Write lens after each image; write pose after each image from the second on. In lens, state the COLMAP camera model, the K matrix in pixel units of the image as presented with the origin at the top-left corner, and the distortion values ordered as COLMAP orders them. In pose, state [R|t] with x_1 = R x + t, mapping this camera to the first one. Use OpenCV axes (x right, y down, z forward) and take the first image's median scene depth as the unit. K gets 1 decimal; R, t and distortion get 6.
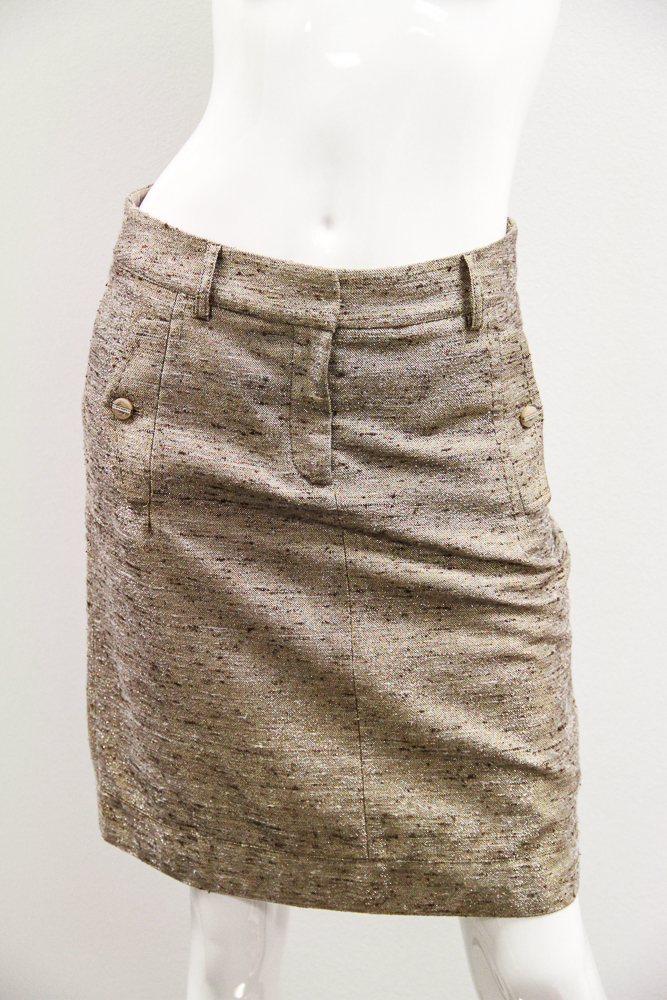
lens RADIAL K [[2399.0, 0, 333.5], [0, 2399.0, 500.4], [0, 0, 1]] dist [0.014399, 0.000000]
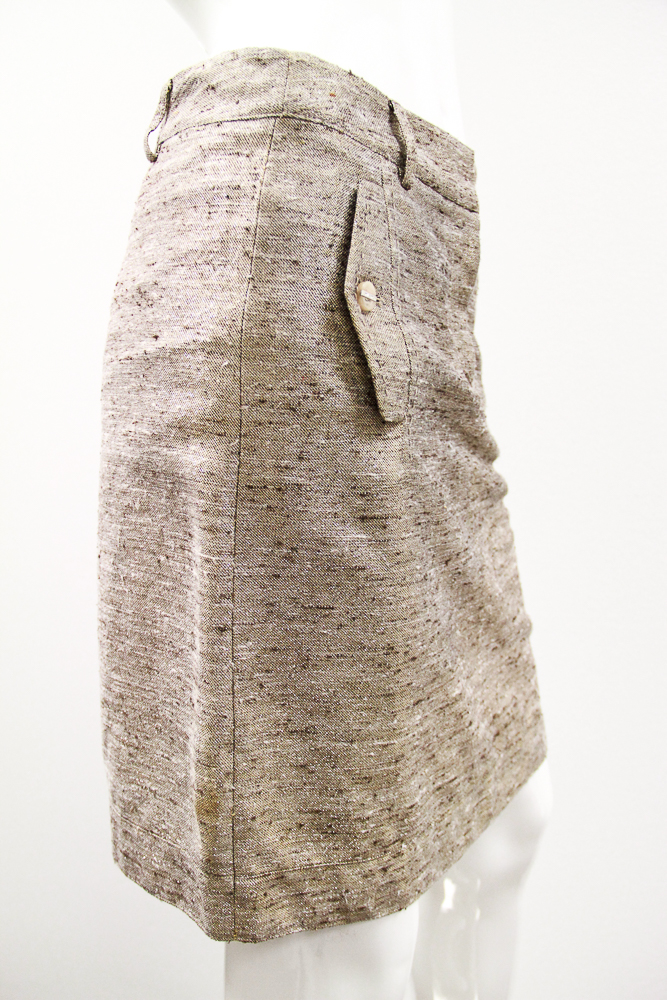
lens RADIAL K [[993.7, 0, 332.8], [0, 993.7, 497.7], [0, 0, 1]] dist [-0.077169, 0.000000]
pose [[0.284309, -0.106818, 0.952763, -0.393734], [0.298605, 0.954210, 0.017875, 0.013081], [-0.911045, 0.279418, 0.303187, 0.936738]]
